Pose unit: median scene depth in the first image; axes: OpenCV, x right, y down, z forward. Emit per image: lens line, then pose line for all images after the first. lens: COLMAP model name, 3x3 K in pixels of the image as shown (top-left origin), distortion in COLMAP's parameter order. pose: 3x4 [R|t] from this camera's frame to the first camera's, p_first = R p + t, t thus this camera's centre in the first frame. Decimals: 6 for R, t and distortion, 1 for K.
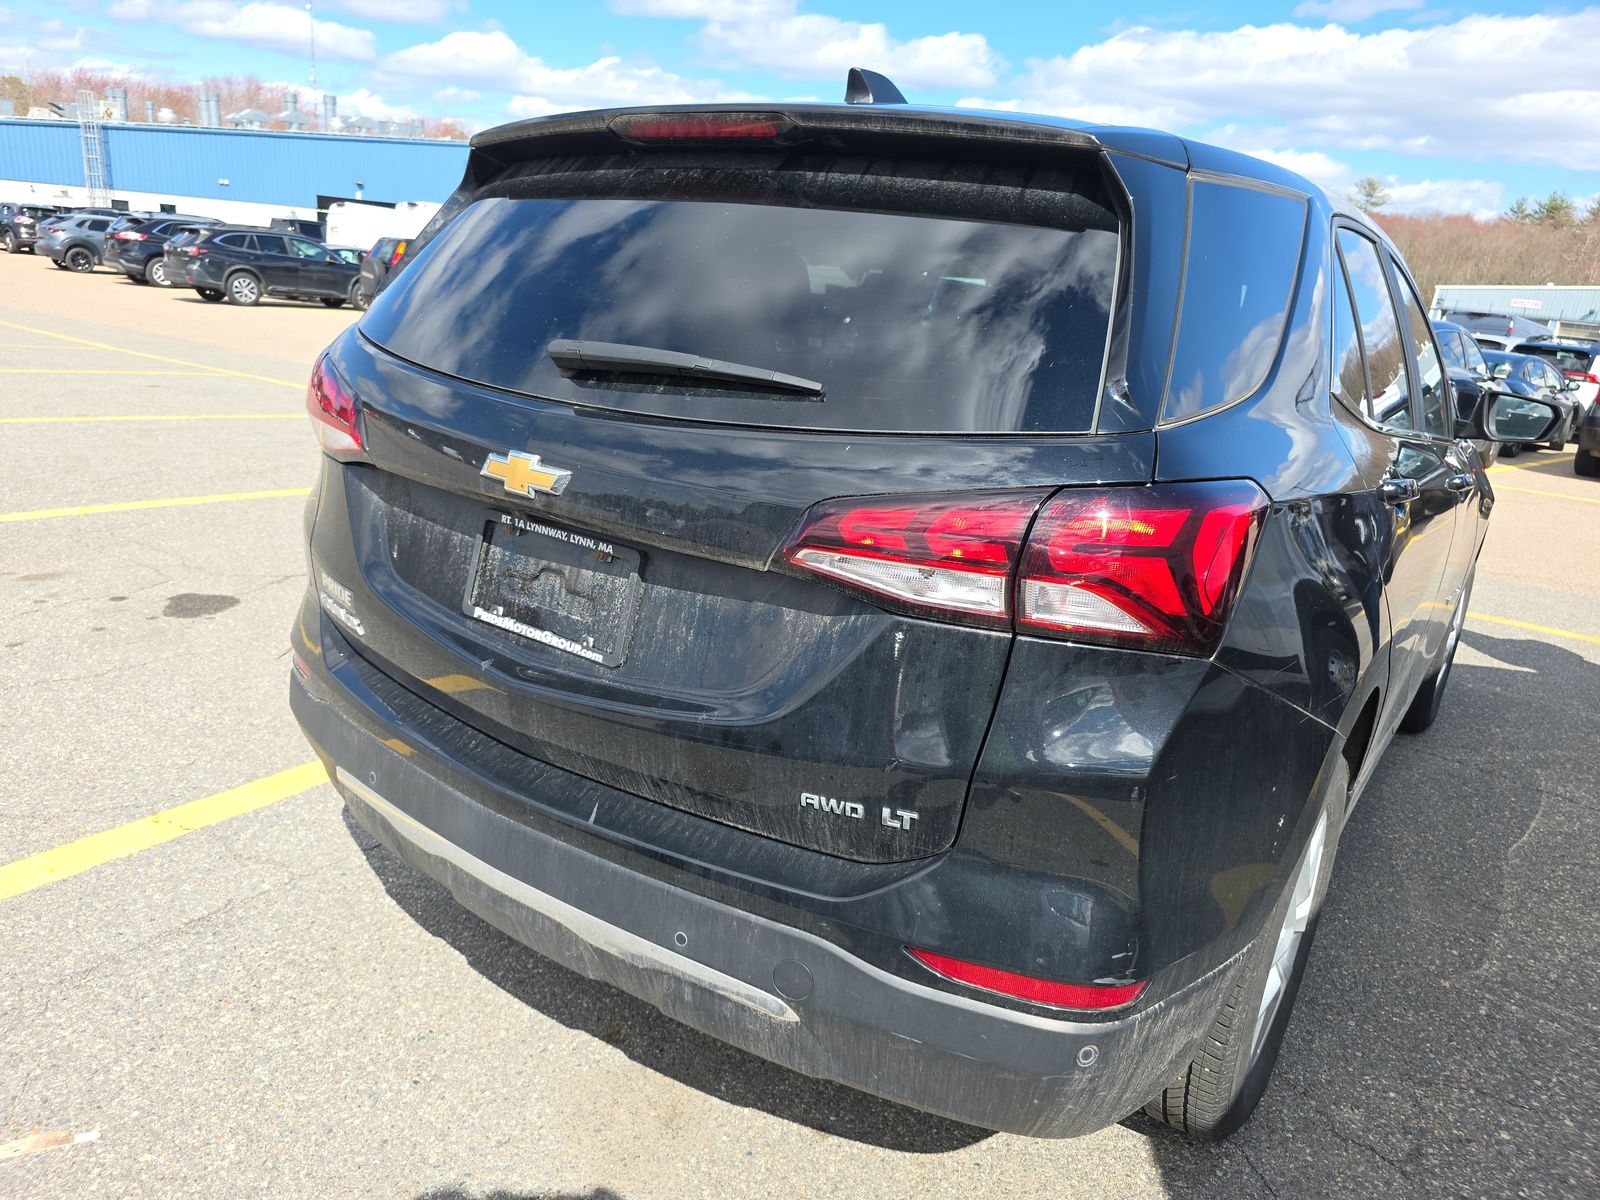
lens RADIAL K [[1058.4, 0, 800.0], [0, 1058.4, 600.0], [0, 0, 1]] dist [0.118429, -0.142602]
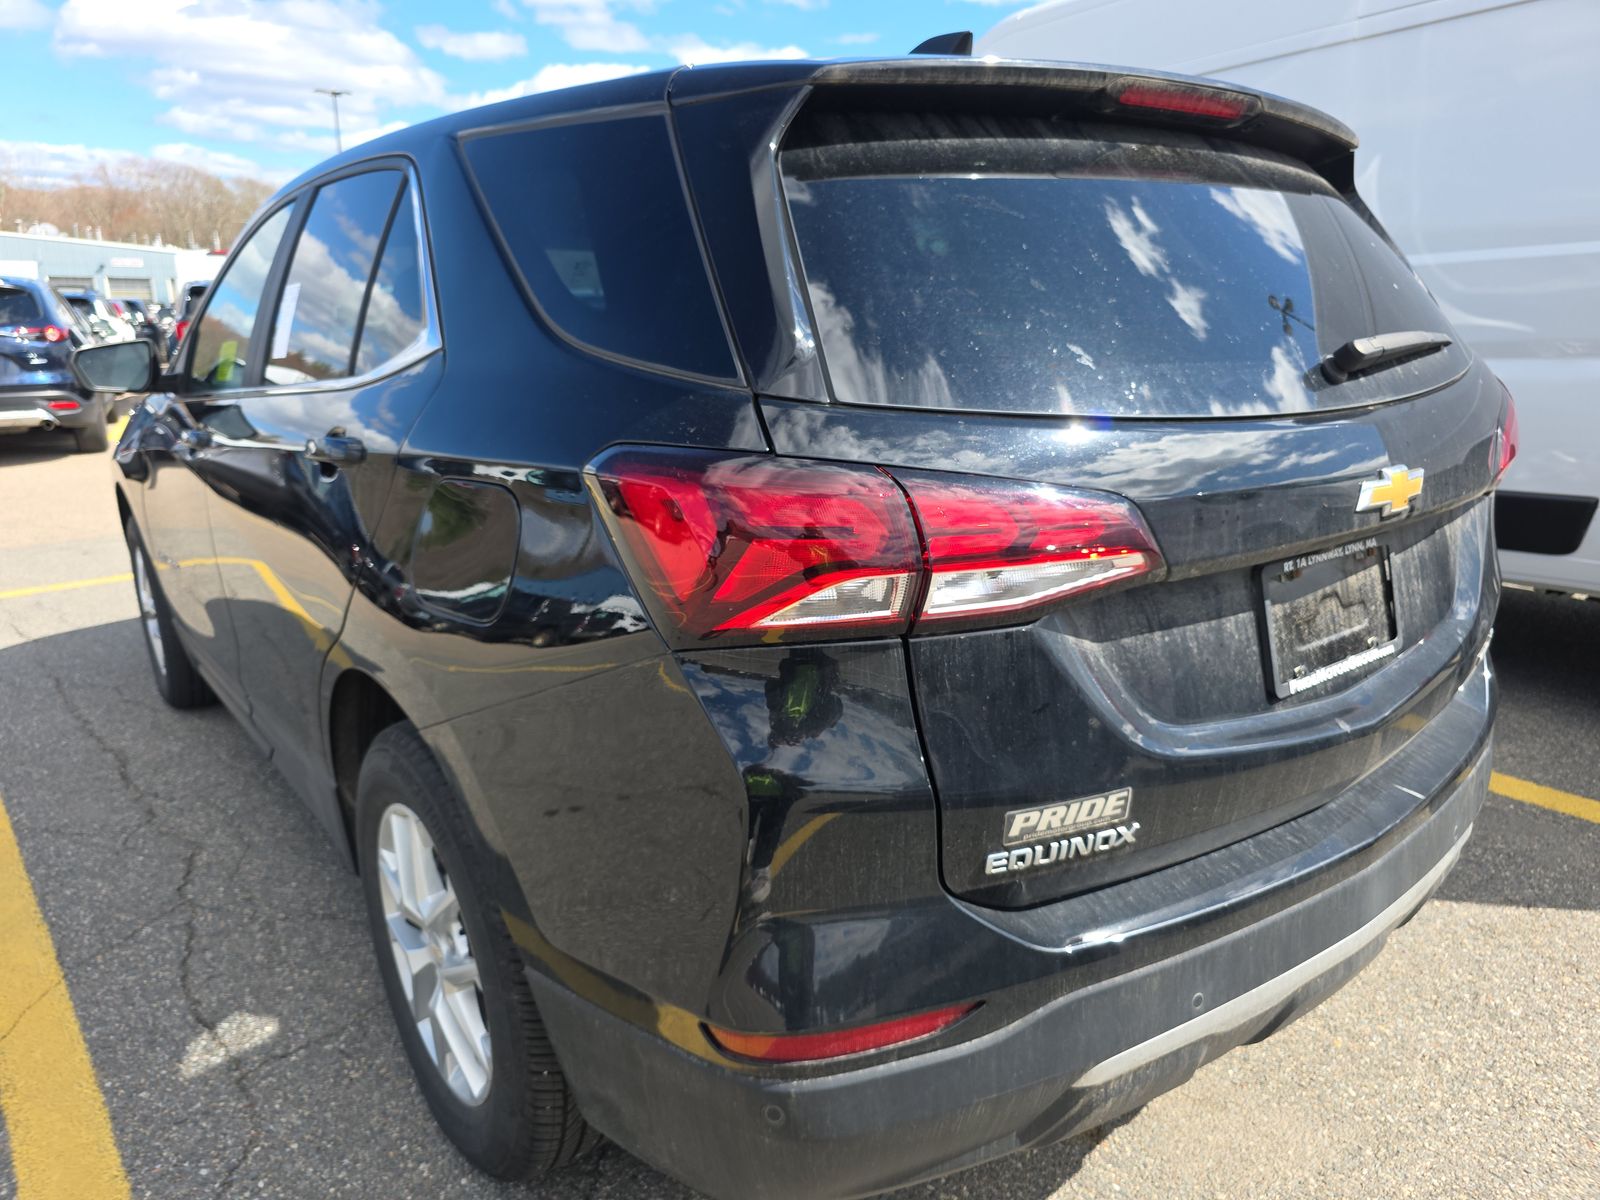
lens RADIAL K [[1058.4, 0, 800.0], [0, 1058.4, 600.0], [0, 0, 1]] dist [0.118429, -0.142602]
pose [[0.290759, -0.343141, 0.893148, -1.243212], [0.302706, 0.918520, 0.254345, -0.413264], [-0.907650, 0.196408, 0.370939, 1.123269]]
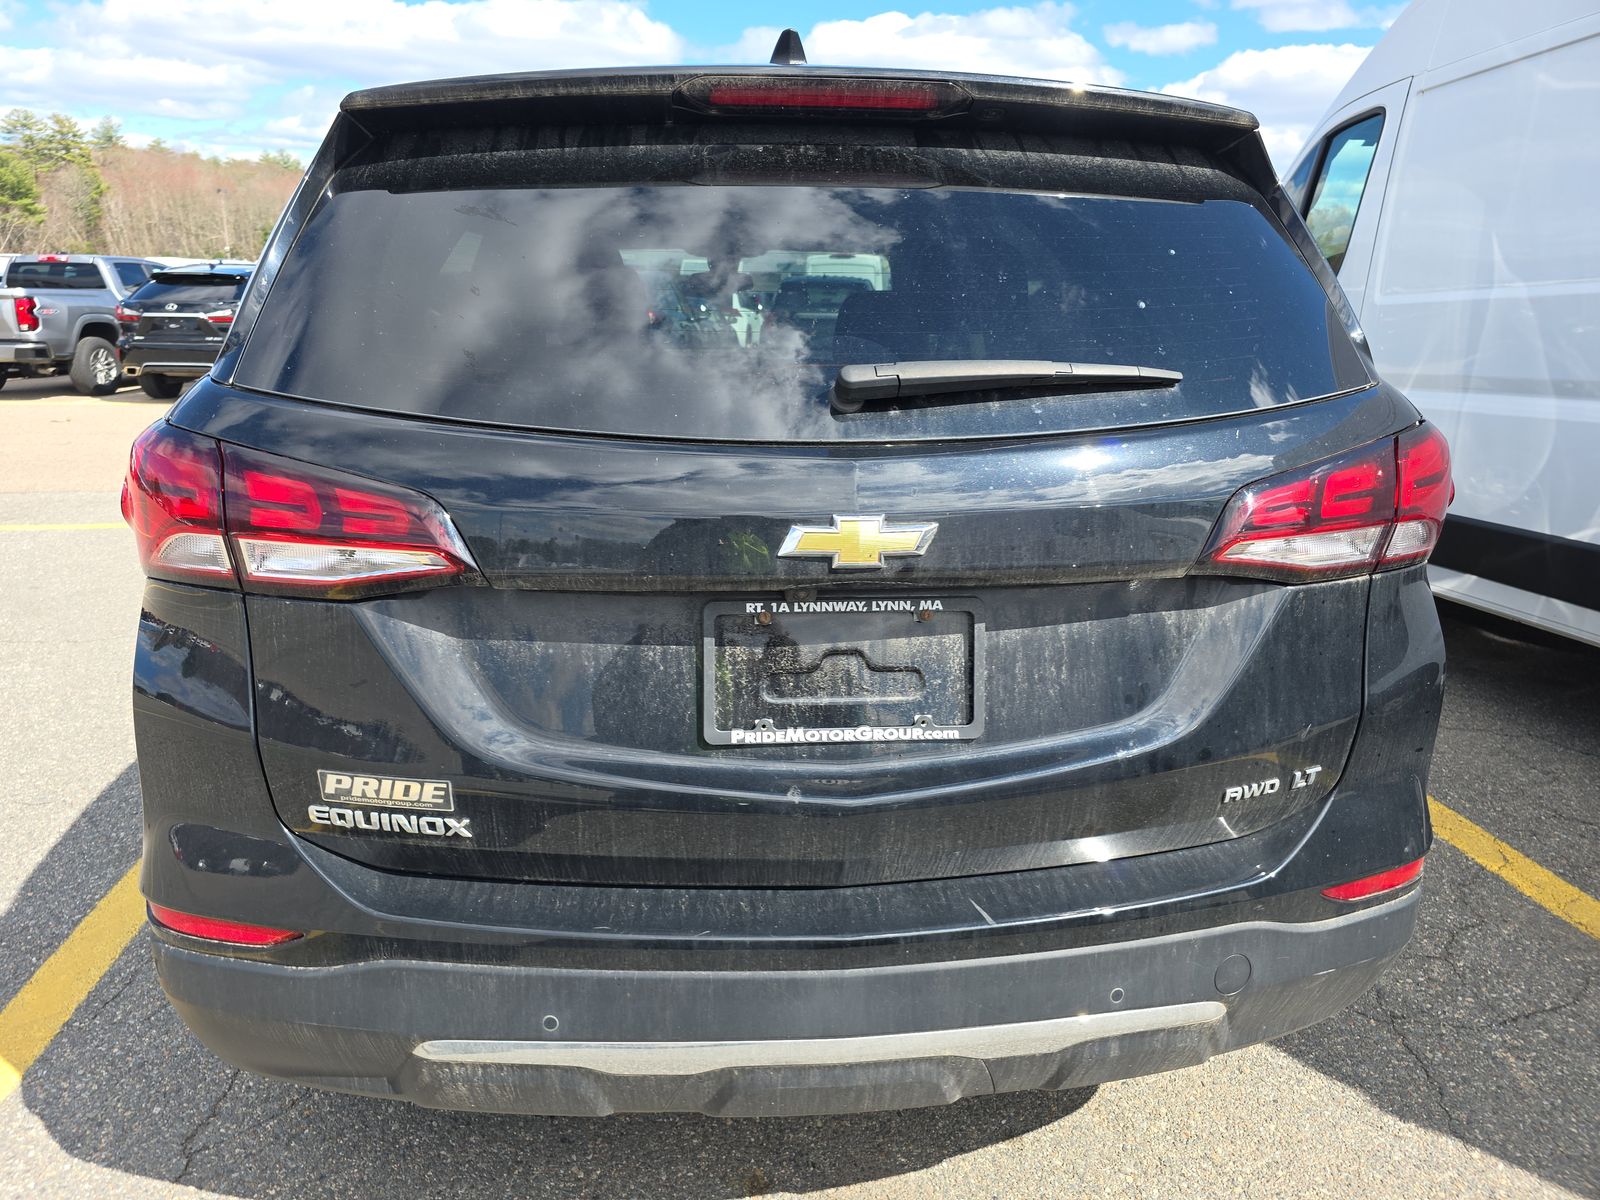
lens RADIAL K [[1058.4, 0, 800.0], [0, 1058.4, 600.0], [0, 0, 1]] dist [0.118429, -0.142602]
pose [[0.755991, -0.252384, 0.603970, -0.767483], [0.234999, 0.965815, 0.109441, -0.169497], [-0.610944, 0.059196, 0.789458, 0.405984]]
